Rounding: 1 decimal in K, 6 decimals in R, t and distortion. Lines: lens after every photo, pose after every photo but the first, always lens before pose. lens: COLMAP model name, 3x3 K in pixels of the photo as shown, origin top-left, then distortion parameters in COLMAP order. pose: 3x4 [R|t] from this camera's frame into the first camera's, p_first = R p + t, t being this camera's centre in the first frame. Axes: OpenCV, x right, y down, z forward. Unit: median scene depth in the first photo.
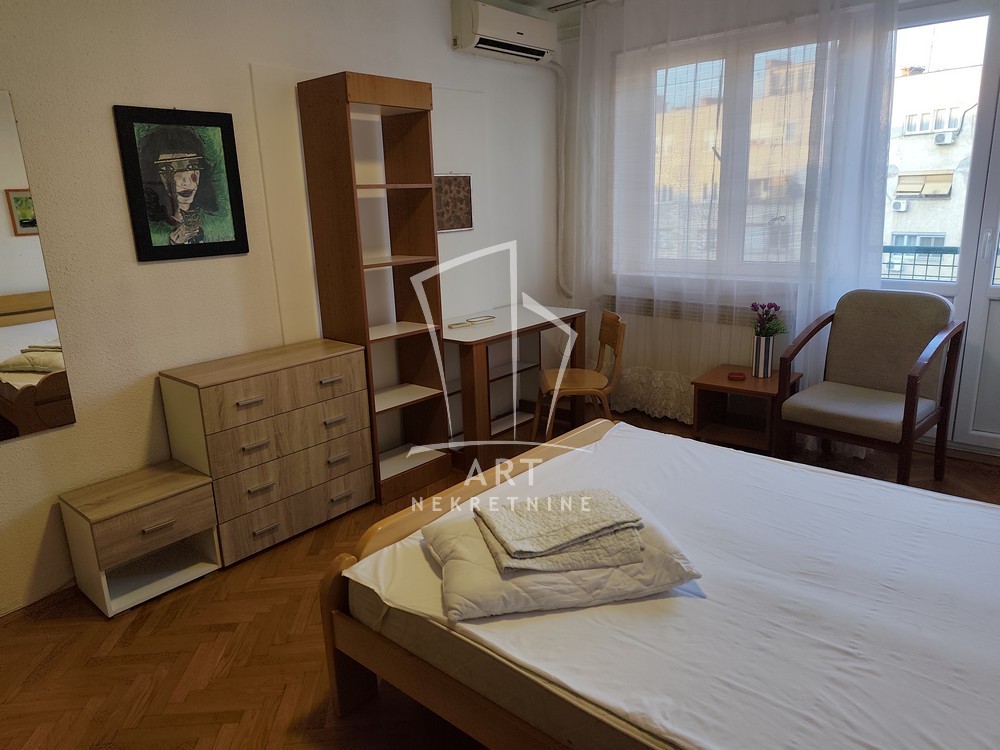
lens RADIAL K [[670.4, 0, 500.0], [0, 670.4, 375.0], [0, 0, 1]] dist [-0.002417, -0.052203]
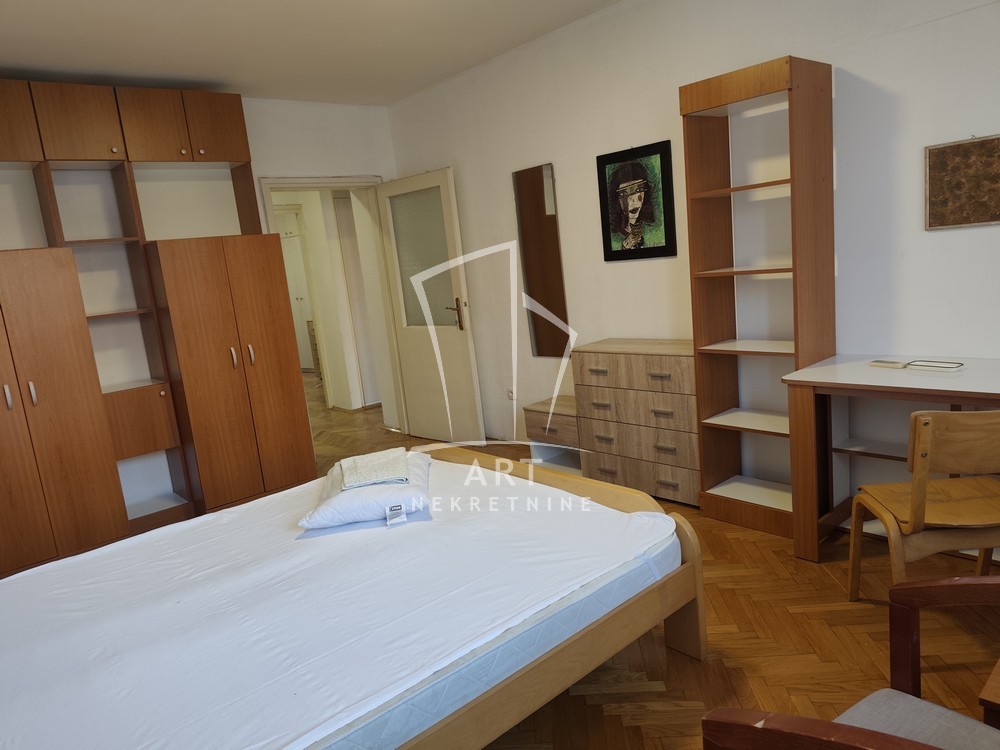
lens RADIAL K [[670.4, 0, 500.0], [0, 670.4, 375.0], [0, 0, 1]] dist [-0.002417, -0.052203]
pose [[-0.138106, 0.224174, -0.964714, 0.919700], [-0.133764, 0.960901, 0.242438, -0.243301], [0.981343, 0.162526, -0.102720, 0.918335]]
